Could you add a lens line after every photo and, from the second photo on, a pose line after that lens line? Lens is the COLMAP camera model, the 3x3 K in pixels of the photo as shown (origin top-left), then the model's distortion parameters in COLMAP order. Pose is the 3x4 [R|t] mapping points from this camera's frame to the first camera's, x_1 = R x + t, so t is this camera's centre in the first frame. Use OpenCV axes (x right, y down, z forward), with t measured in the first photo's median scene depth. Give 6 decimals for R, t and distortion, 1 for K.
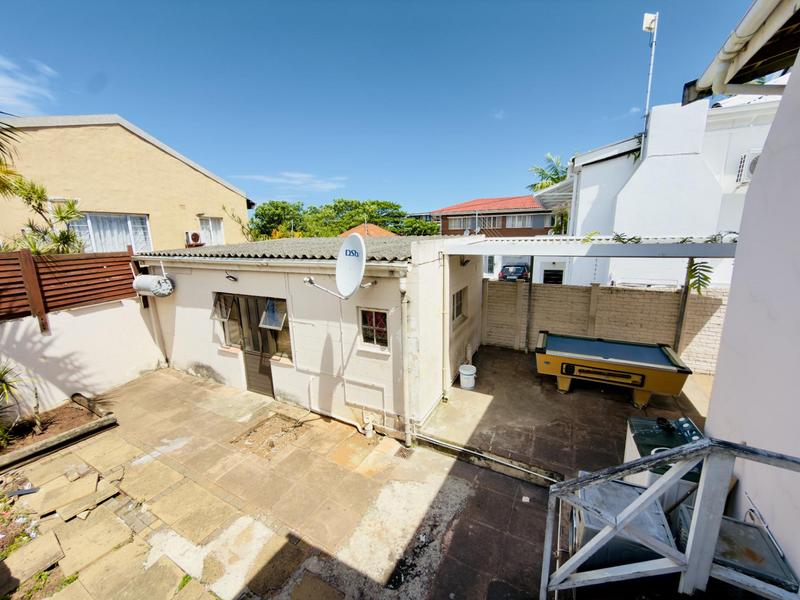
lens RADIAL K [[316.2, 0, 404.0], [0, 316.2, 300.4], [0, 0, 1]] dist [-0.000863, 0.000427]
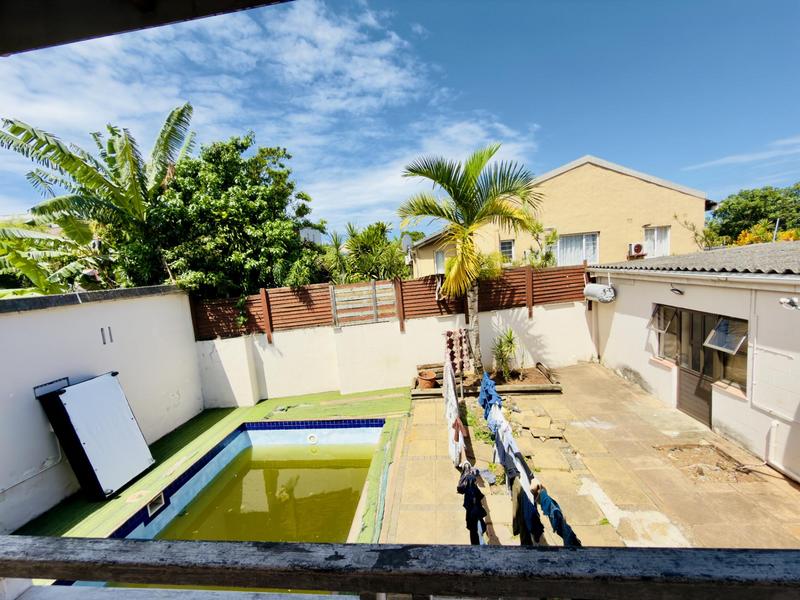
lens RADIAL K [[316.2, 0, 404.0], [0, 316.2, 300.4], [0, 0, 1]] dist [-0.000863, 0.000427]
pose [[0.367821, 0.091227, -0.925411, 0.066712], [-0.114038, 0.992090, 0.052474, 0.004240], [0.922878, 0.086231, 0.375315, -0.174036]]
